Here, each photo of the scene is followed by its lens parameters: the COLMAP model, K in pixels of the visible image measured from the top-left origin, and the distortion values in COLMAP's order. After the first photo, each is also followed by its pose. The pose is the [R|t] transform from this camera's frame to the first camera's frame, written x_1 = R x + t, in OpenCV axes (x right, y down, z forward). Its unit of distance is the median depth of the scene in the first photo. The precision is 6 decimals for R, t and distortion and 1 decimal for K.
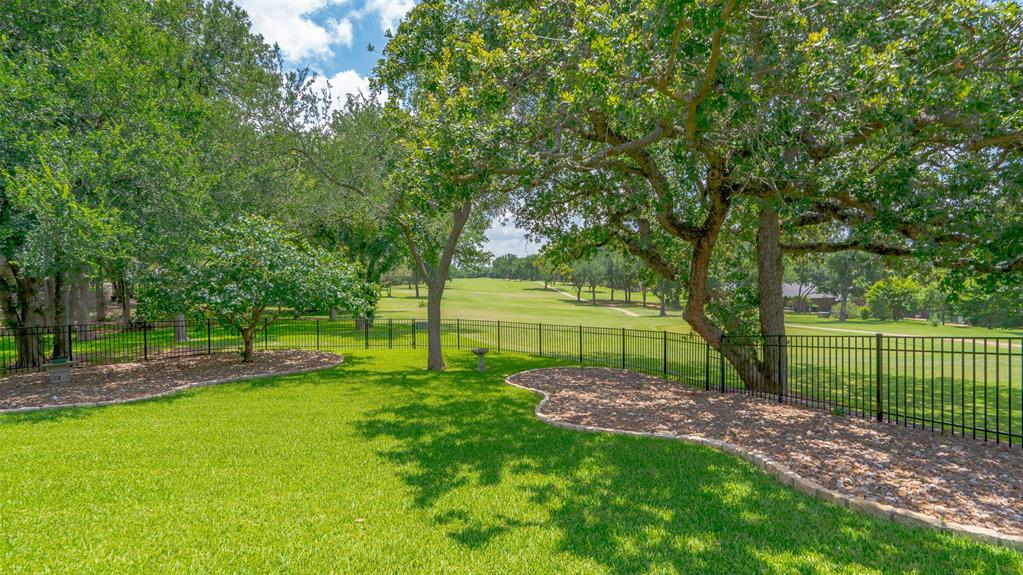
lens RADIAL K [[462.6, 0, 516.3], [0, 462.6, 289.3], [0, 0, 1]] dist [-0.004405, 0.003405]
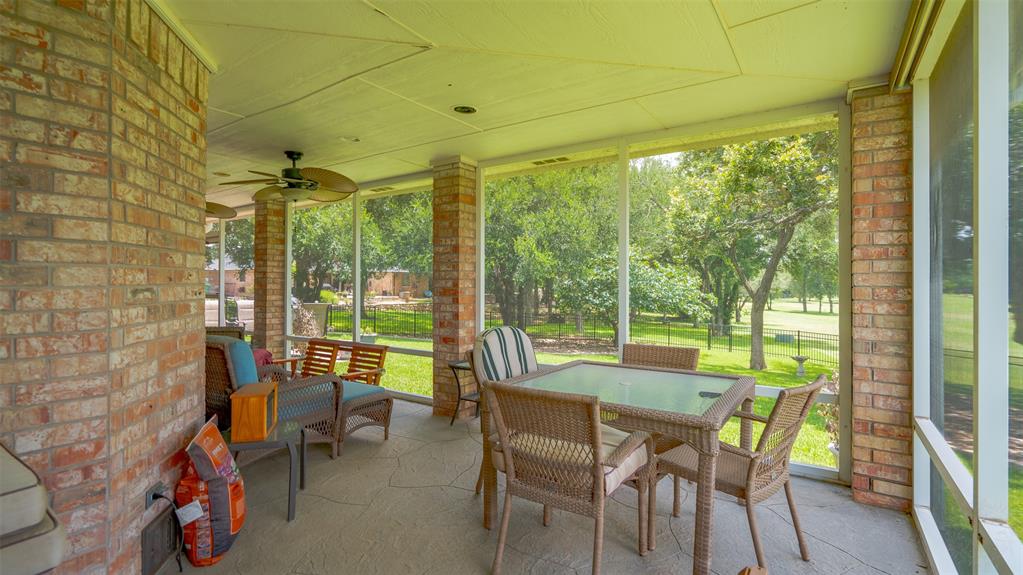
lens RADIAL K [[462.6, 0, 510.5], [0, 462.6, 287.6], [0, 0, 1]] dist [-0.004405, 0.003405]
pose [[0.706509, 0.017710, -0.707482, 0.236333], [-0.035861, 0.999298, -0.010796, 0.001964], [0.706795, 0.032998, 0.706649, -0.295303]]
